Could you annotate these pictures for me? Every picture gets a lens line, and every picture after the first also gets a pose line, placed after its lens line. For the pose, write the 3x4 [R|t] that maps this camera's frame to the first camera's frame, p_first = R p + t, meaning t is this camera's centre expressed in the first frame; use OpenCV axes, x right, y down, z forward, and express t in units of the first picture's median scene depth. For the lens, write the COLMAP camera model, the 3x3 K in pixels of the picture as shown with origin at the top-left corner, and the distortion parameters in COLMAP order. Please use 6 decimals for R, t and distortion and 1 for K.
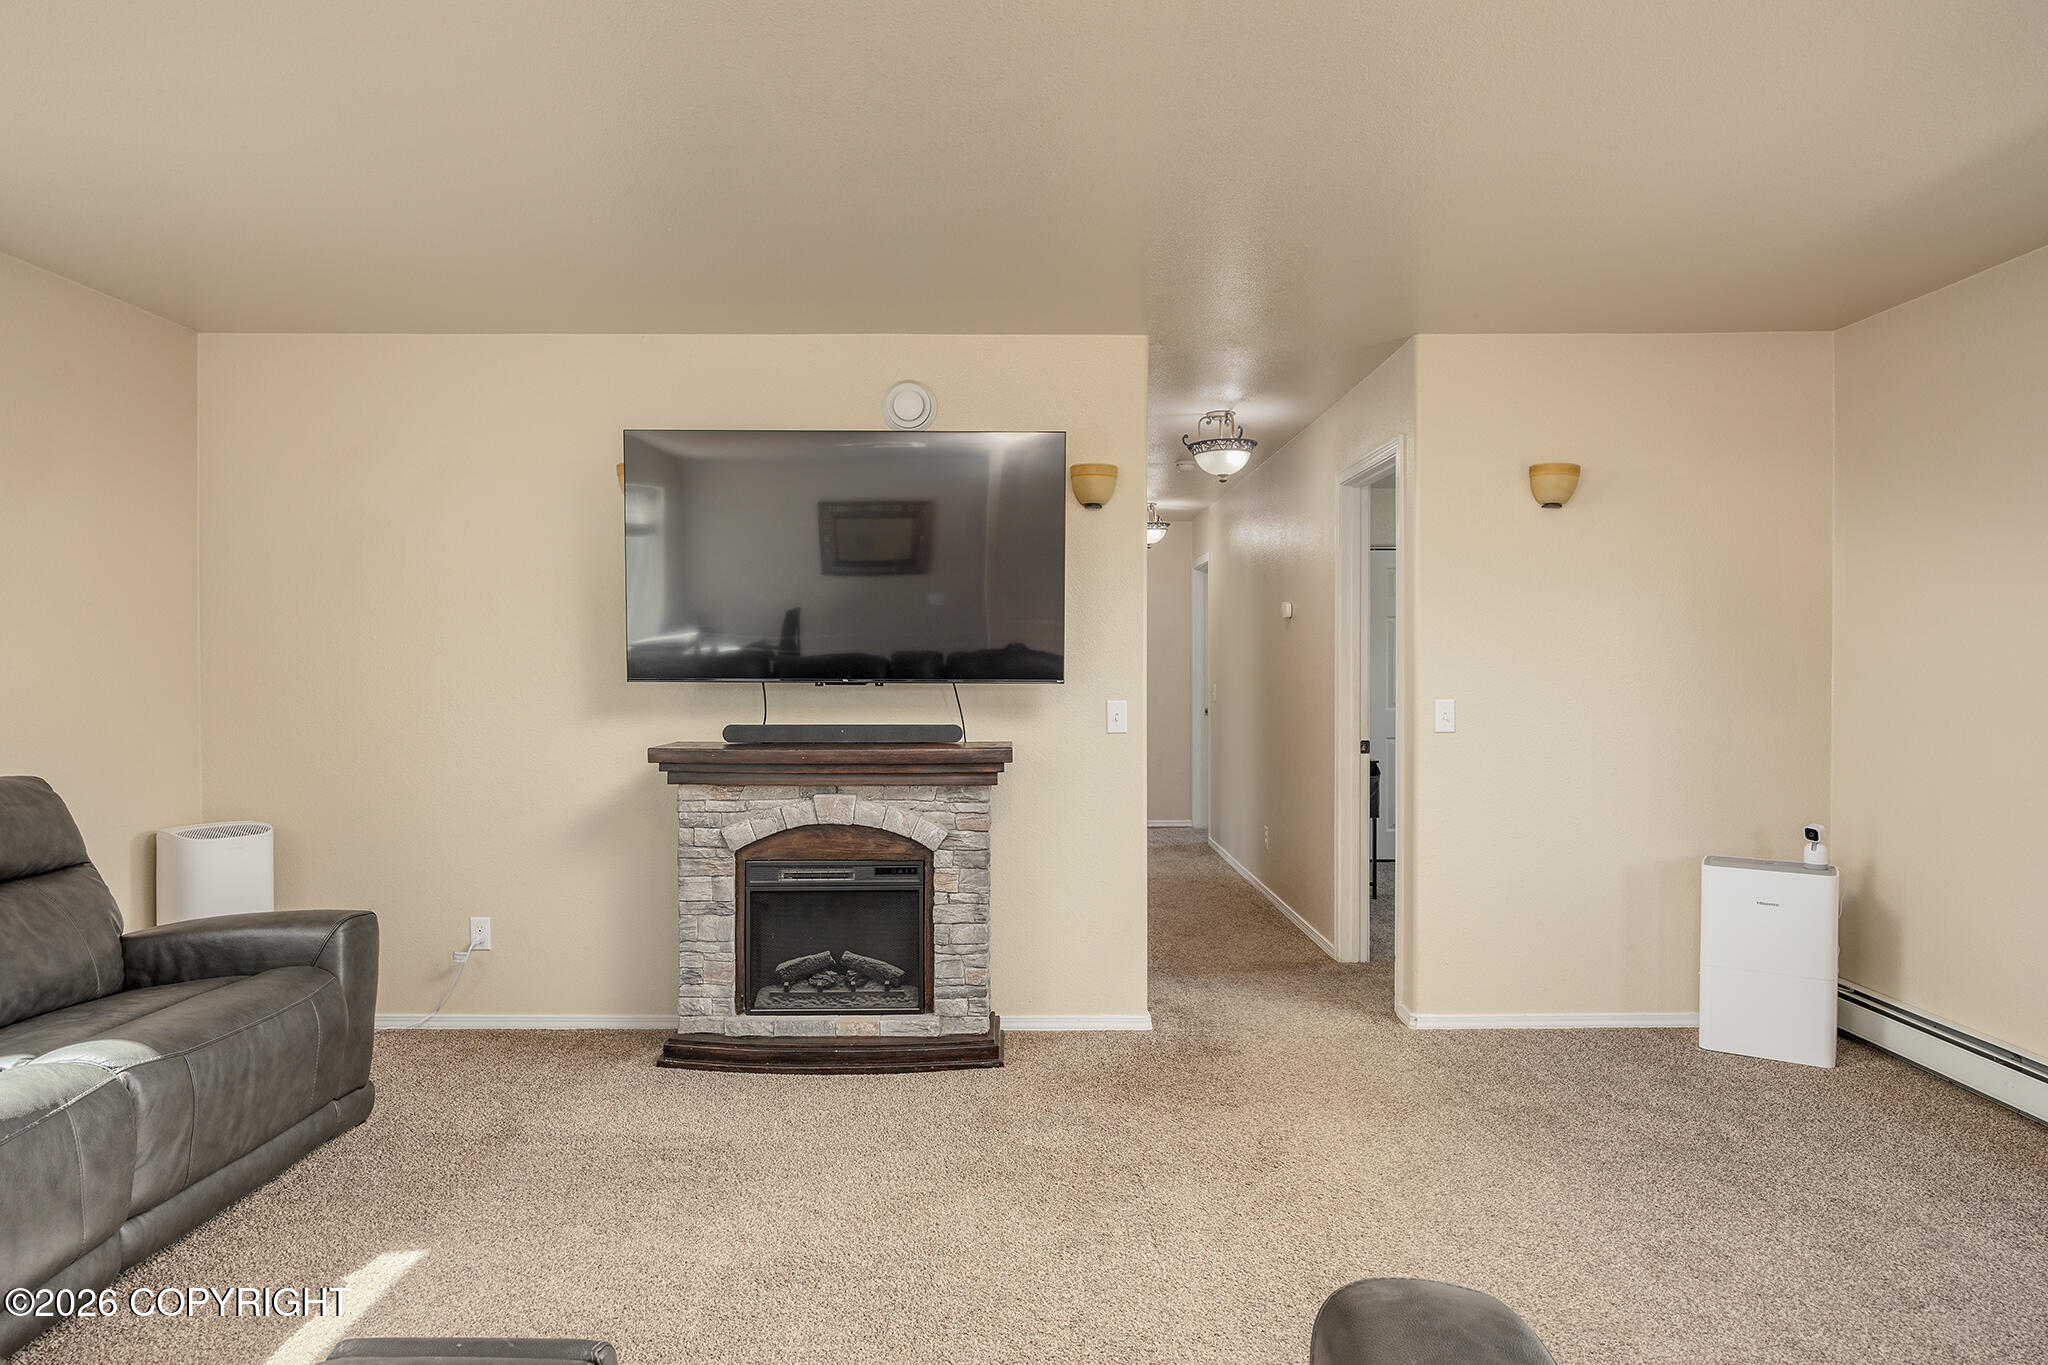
lens RADIAL K [[1194.1, 0, 1033.5], [0, 1194.1, 671.1], [0, 0, 1]] dist [-0.005985, 0.000464]
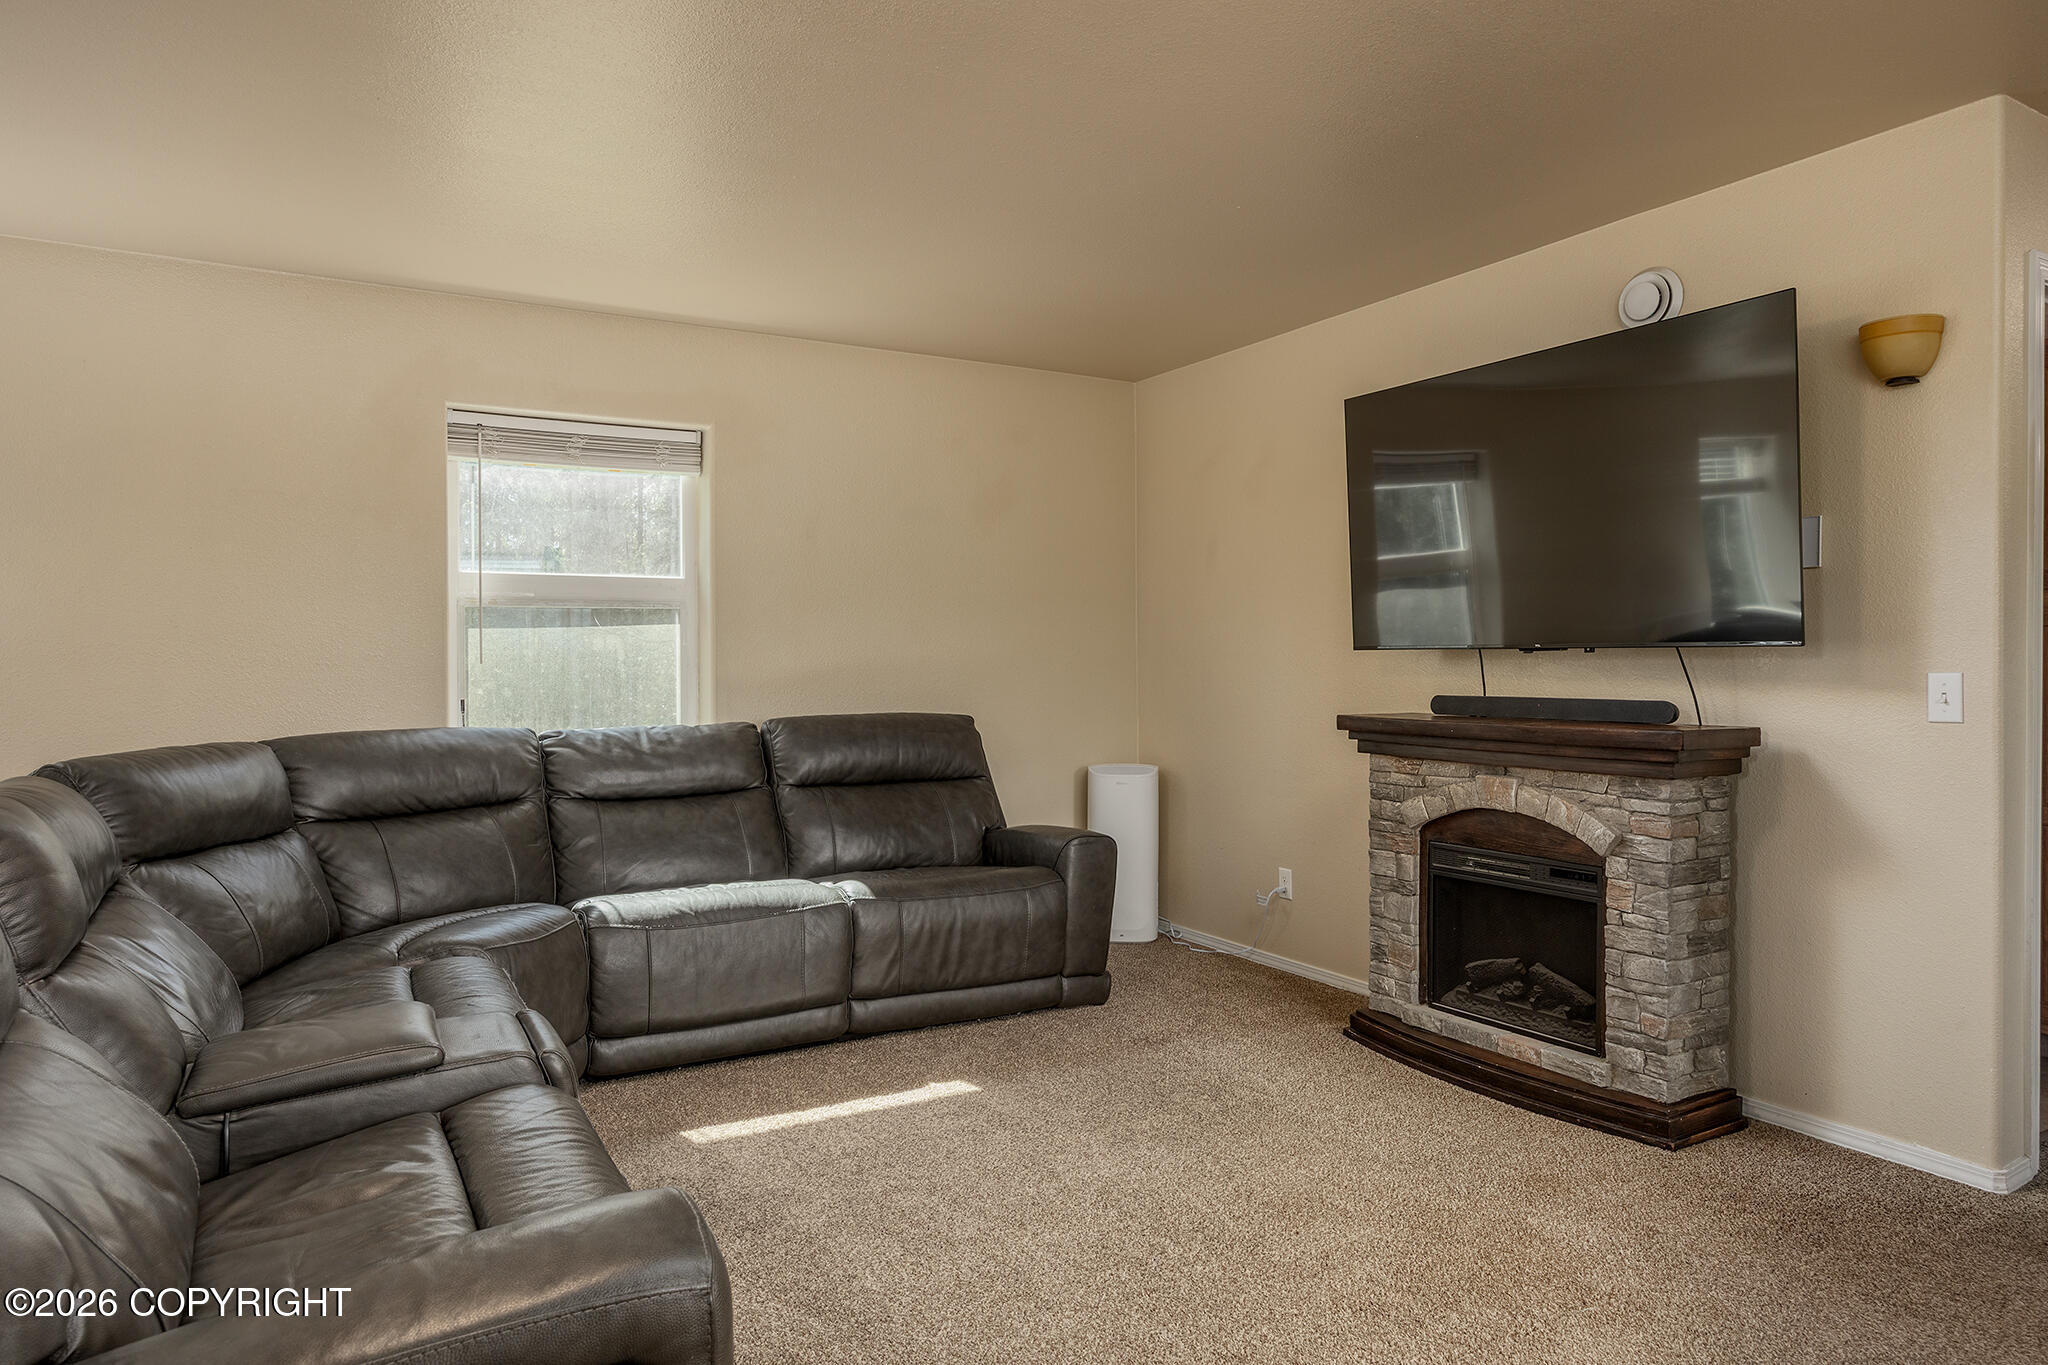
lens RADIAL K [[1259.6, 0, 1026.9], [0, 1259.6, 675.1], [0, 0, 1]] dist [-0.008029, 0.001950]
pose [[0.495820, 0.006908, -0.868398, 0.456532], [0.000142, 0.999968, 0.008036, 0.022370], [0.868425, -0.004108, 0.495803, 0.246582]]
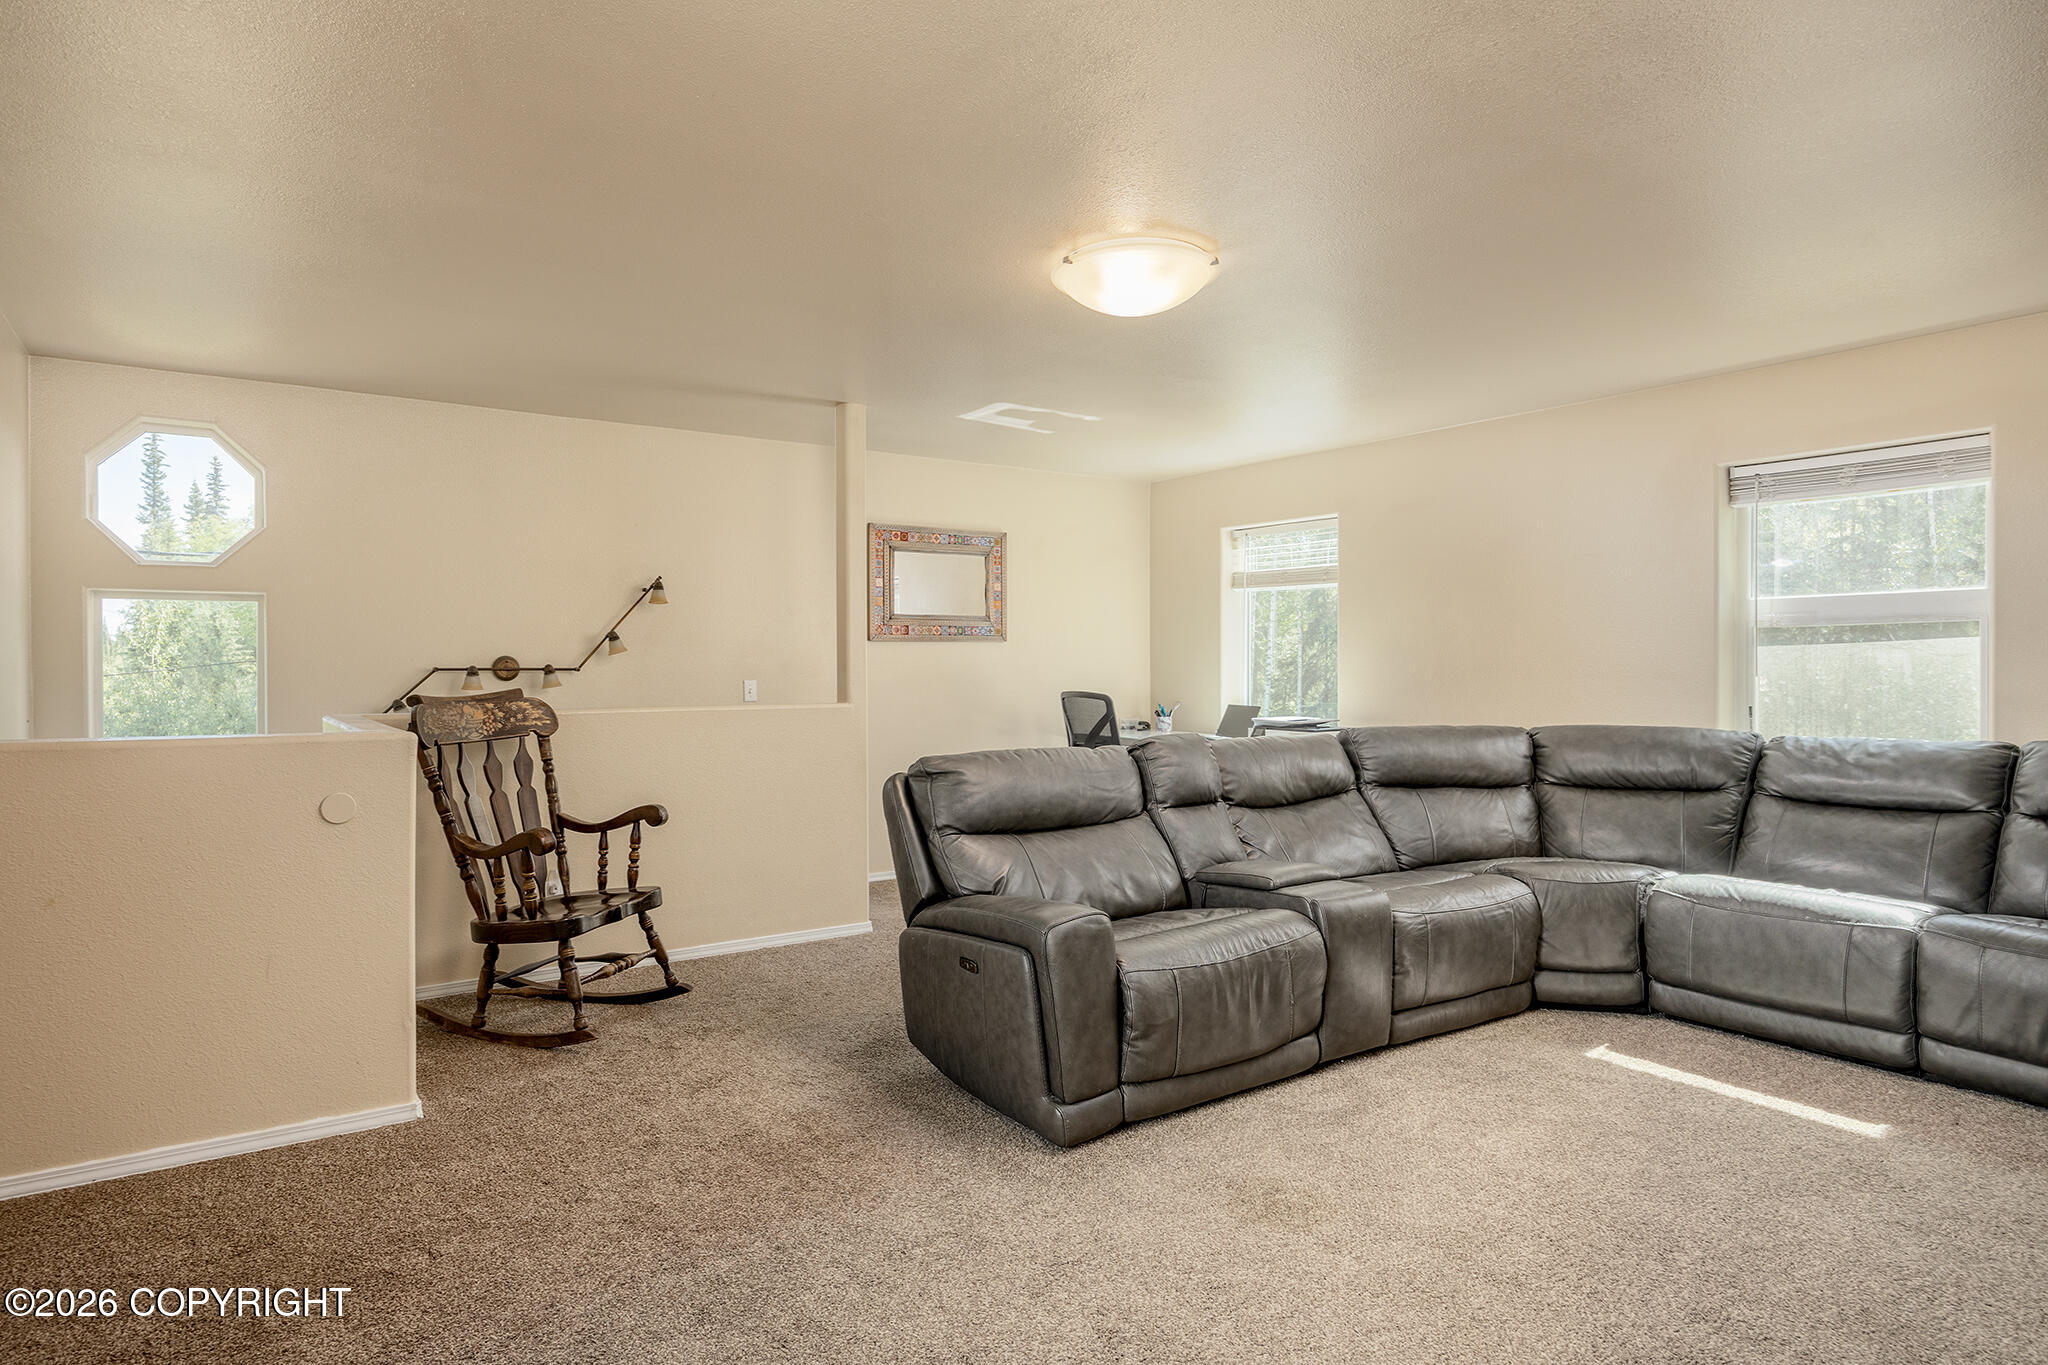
lens RADIAL K [[1173.1, 0, 1024.2], [0, 1173.1, 665.4], [0, 0, 1]] dist [-0.018410, -0.001968]
pose [[-0.825372, -0.000183, -0.564589, 0.572457], [-0.001175, 0.999998, 0.001393, 0.008795], [0.564588, 0.001813, -0.825371, 0.956068]]
